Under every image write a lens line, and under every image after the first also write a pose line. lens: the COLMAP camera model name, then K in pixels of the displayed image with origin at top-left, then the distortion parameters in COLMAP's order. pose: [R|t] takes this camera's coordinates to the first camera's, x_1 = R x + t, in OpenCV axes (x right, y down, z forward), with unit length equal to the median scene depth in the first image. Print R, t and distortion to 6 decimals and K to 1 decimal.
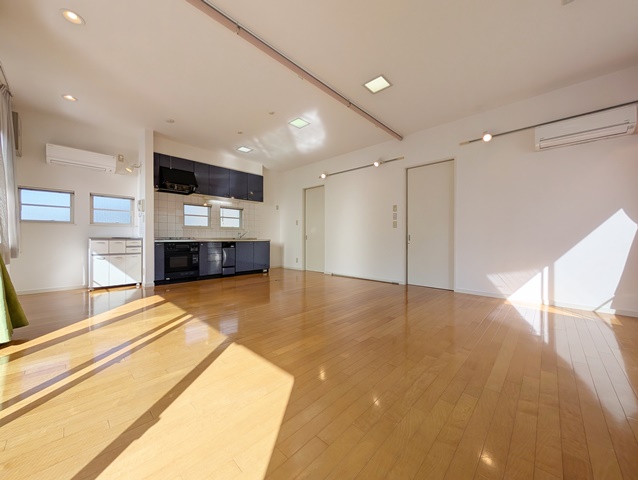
lens RADIAL K [[241.4, 0, 319.0], [0, 241.4, 240.0], [0, 0, 1]] dist [0.001264, 0.000108]
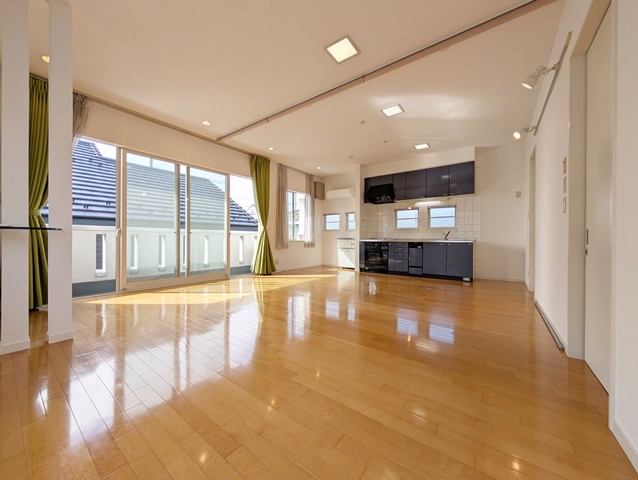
lens RADIAL K [[241.4, 0, 319.0], [0, 241.4, 240.0], [0, 0, 1]] dist [0.001264, 0.000108]
pose [[0.129129, 0.004962, -0.991615, 0.642568], [-0.011178, 0.999931, 0.003548, -0.001042], [0.991565, 0.010626, 0.129176, 0.510866]]
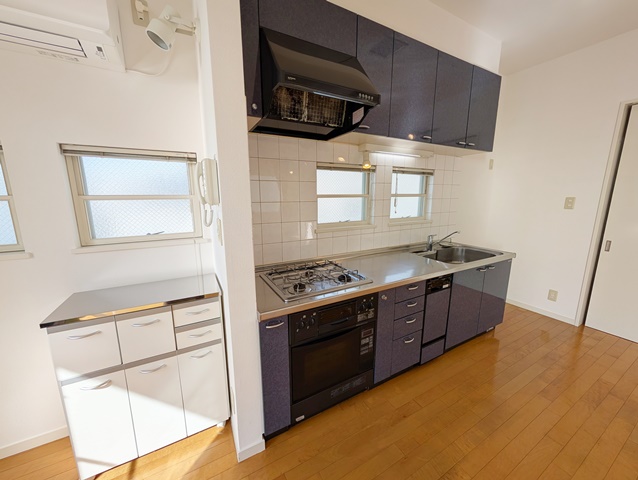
lens RADIAL K [[241.4, 0, 319.0], [0, 241.4, 240.0], [0, 0, 1]] dist [0.001264, 0.000108]
pose [[0.950311, 0.048286, -0.307536, -0.478477], [0.004983, 0.985412, 0.170116, -0.111383], [0.311263, -0.163195, 0.936206, 0.695974]]
